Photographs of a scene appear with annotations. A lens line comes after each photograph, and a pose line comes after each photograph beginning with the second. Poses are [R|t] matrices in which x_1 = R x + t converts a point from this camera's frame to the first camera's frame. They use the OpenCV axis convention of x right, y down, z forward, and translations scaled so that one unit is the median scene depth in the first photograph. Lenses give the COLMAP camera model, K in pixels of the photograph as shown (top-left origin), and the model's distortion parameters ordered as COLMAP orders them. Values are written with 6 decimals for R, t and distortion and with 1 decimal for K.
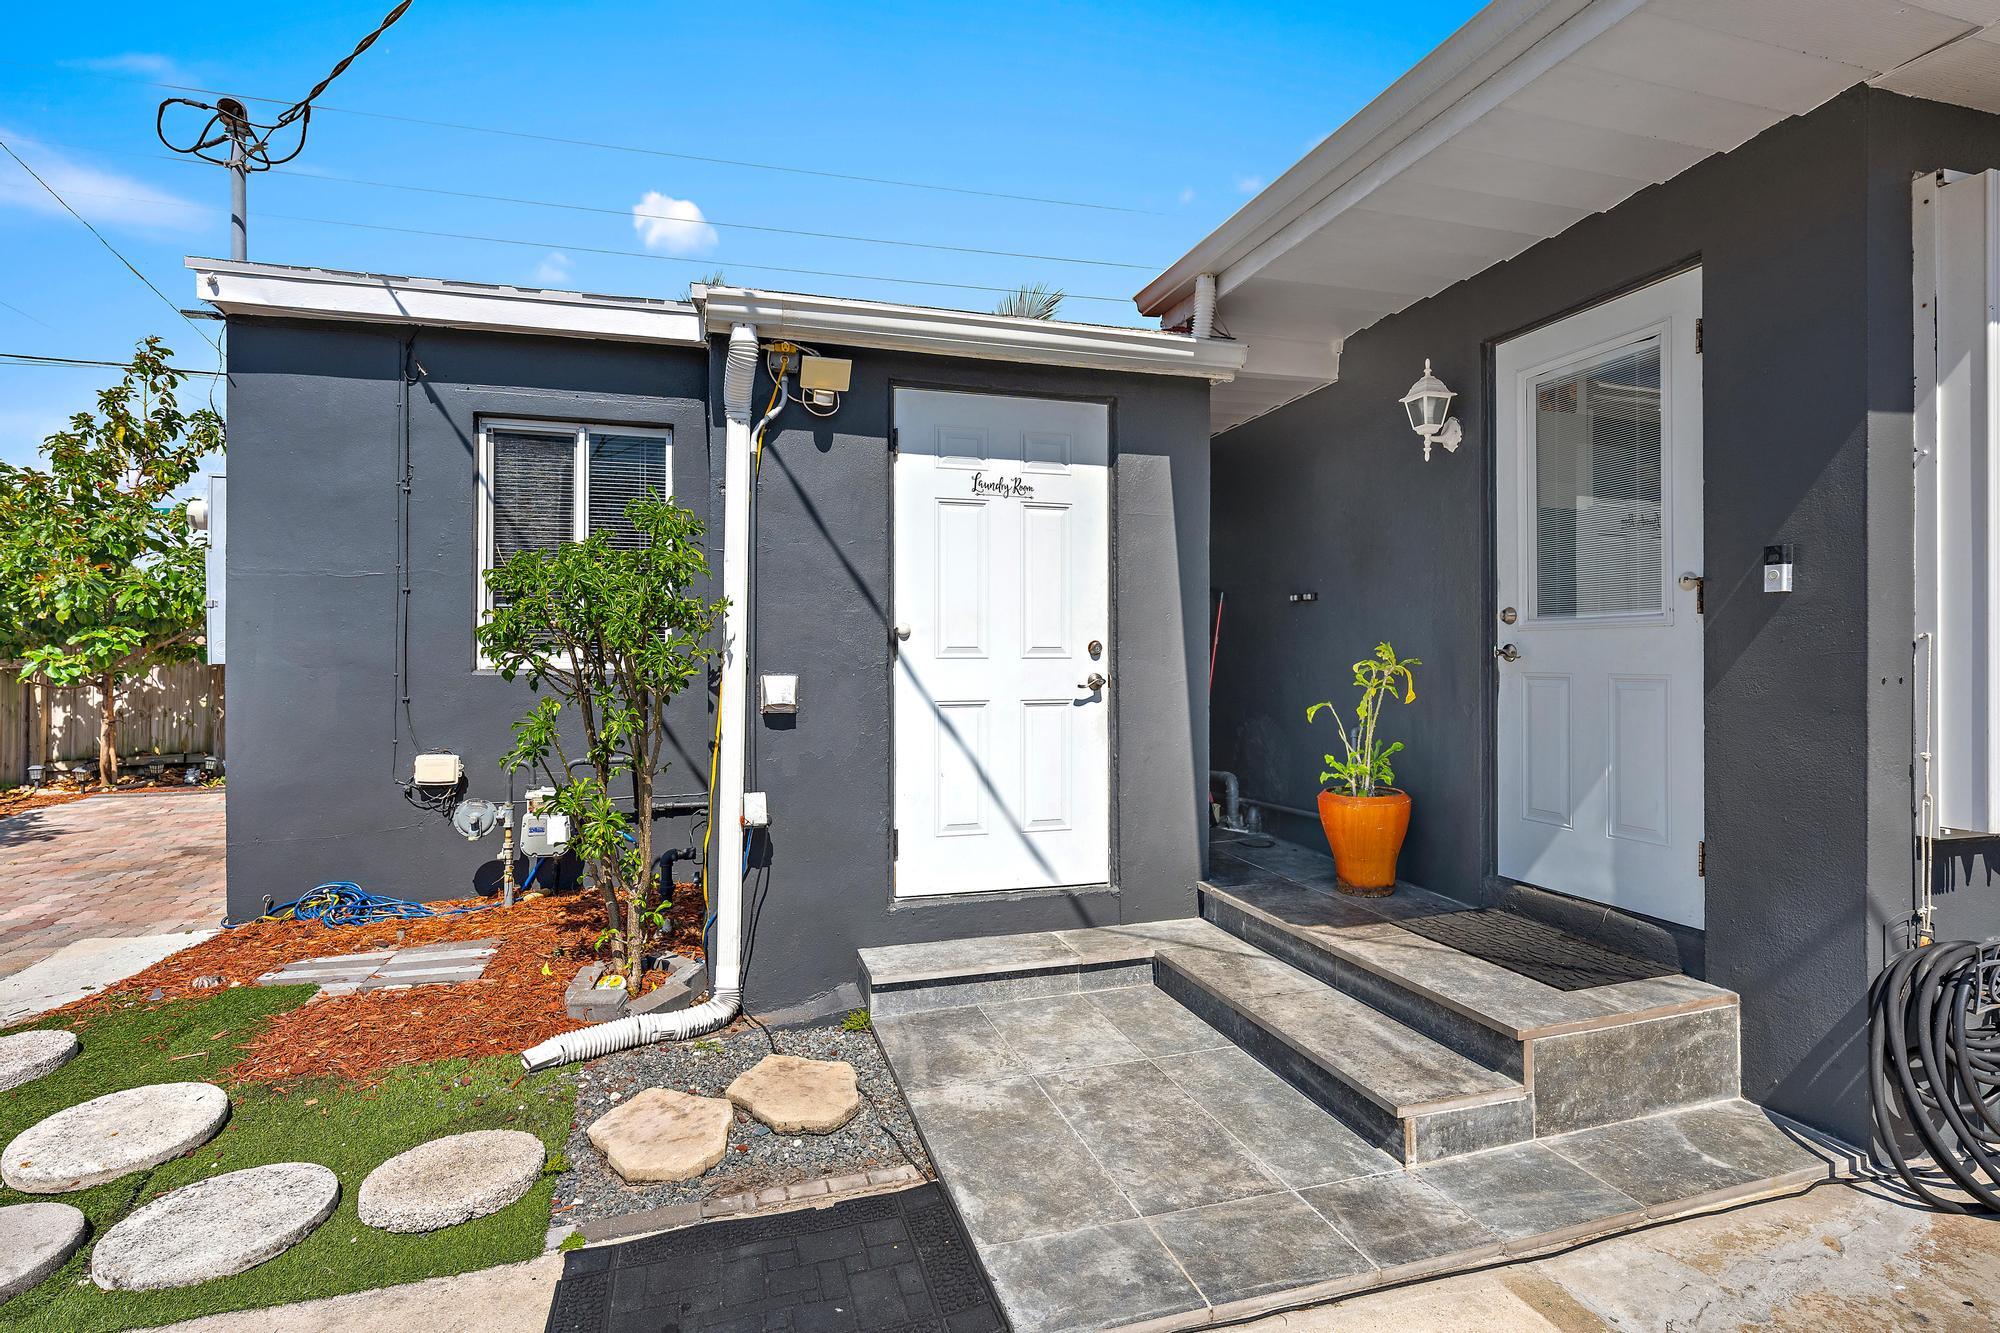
lens RADIAL K [[983.5, 0, 1000.0], [0, 983.5, 635.4], [0, 0, 1]] dist [0.000581, 0.000085]
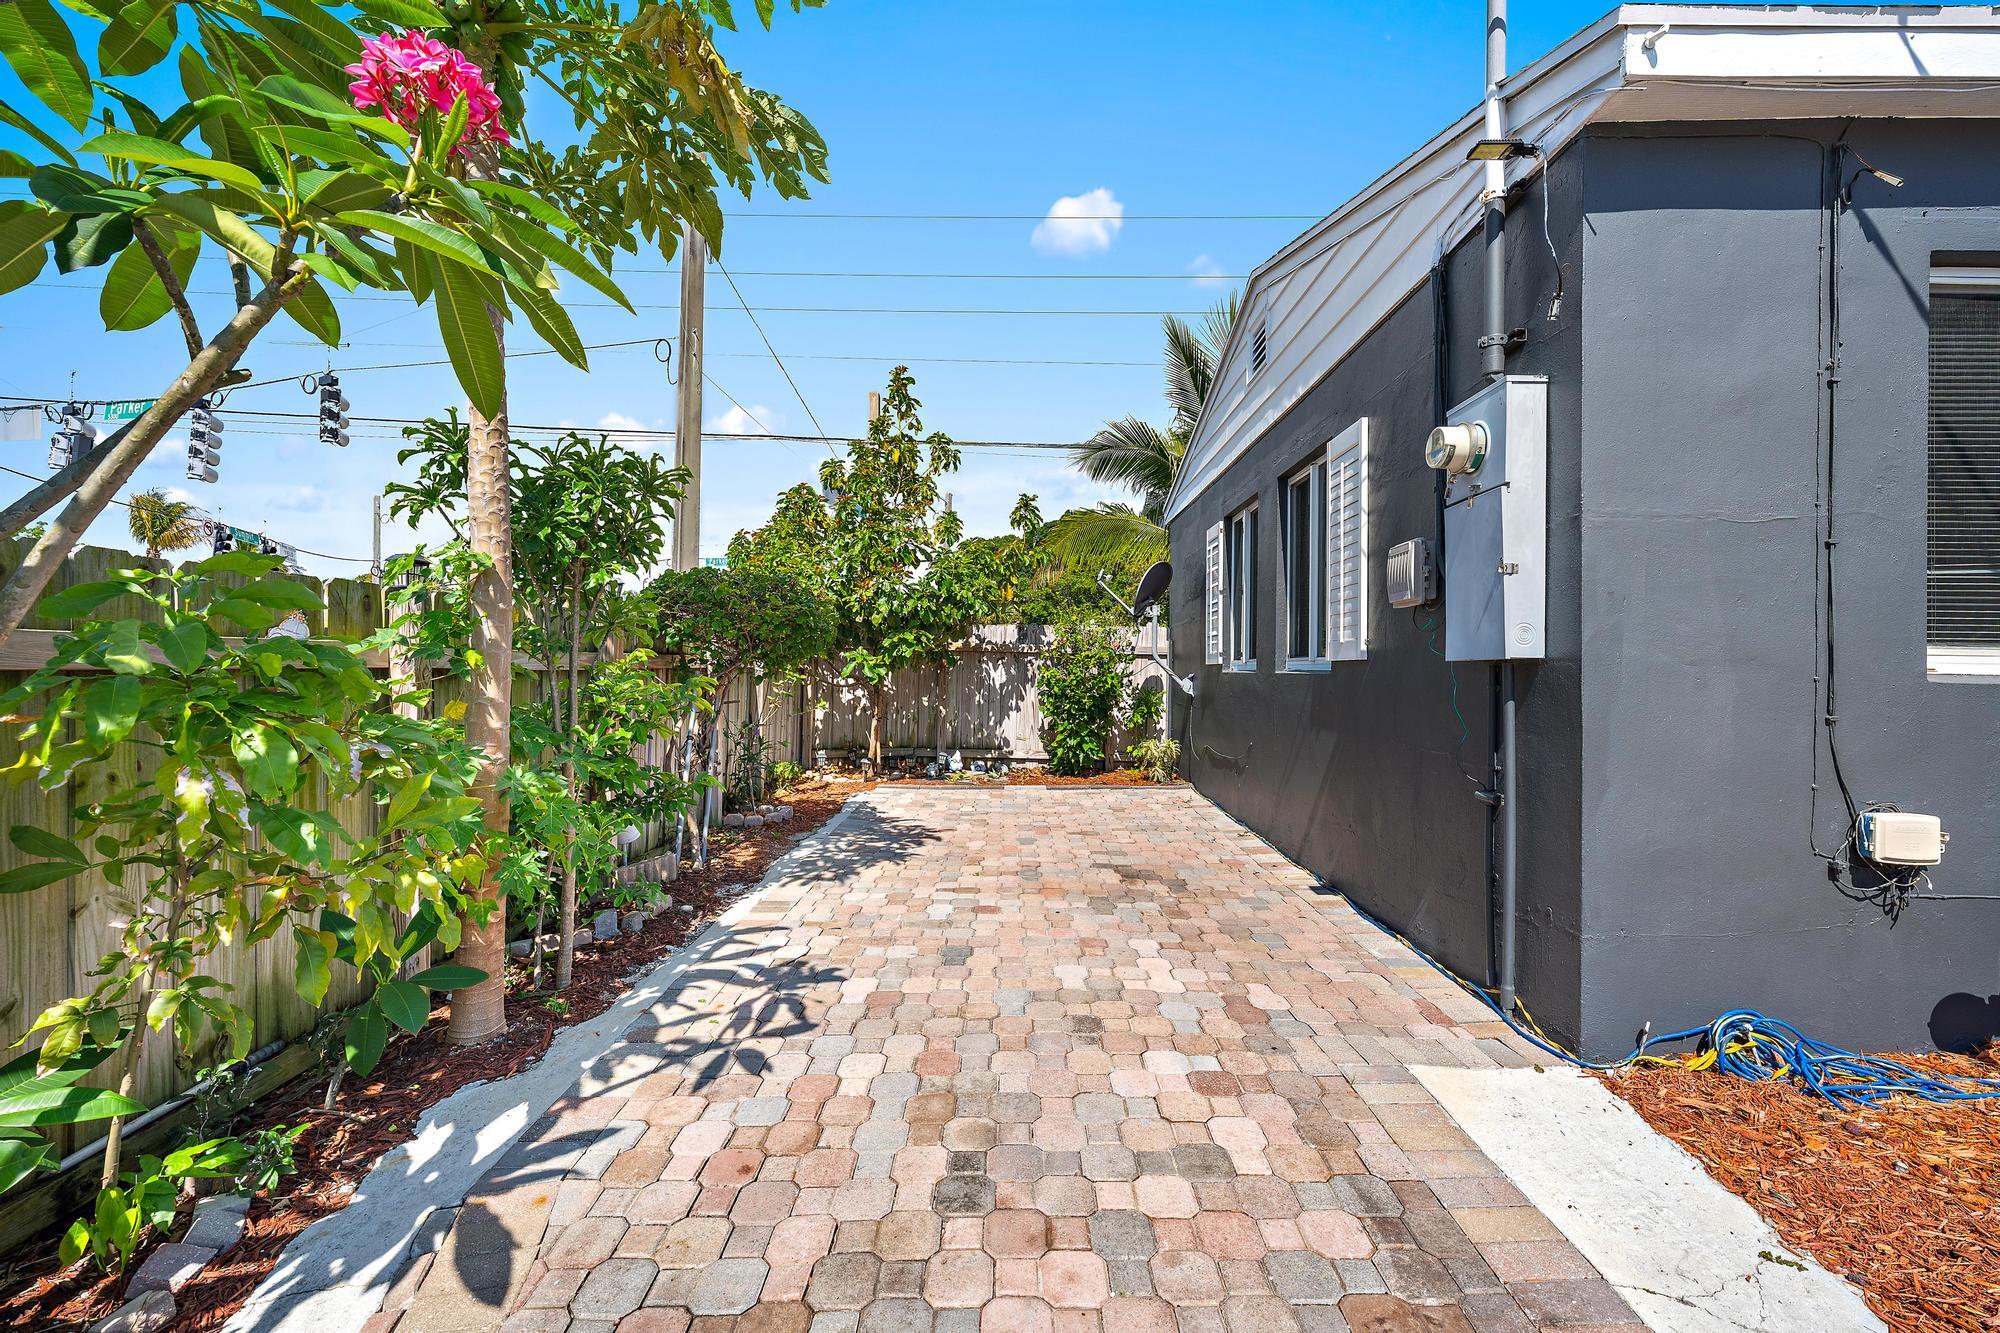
lens RADIAL K [[823.8, 0, 1000.0], [0, 823.8, 666.5], [0, 0, 1]] dist [-0.001802, -0.000519]
pose [[0.946760, 0.017269, -0.321477, -1.154521], [-0.013691, 0.999817, 0.013388, 0.039061], [0.321649, -0.008274, 0.946823, 0.417905]]
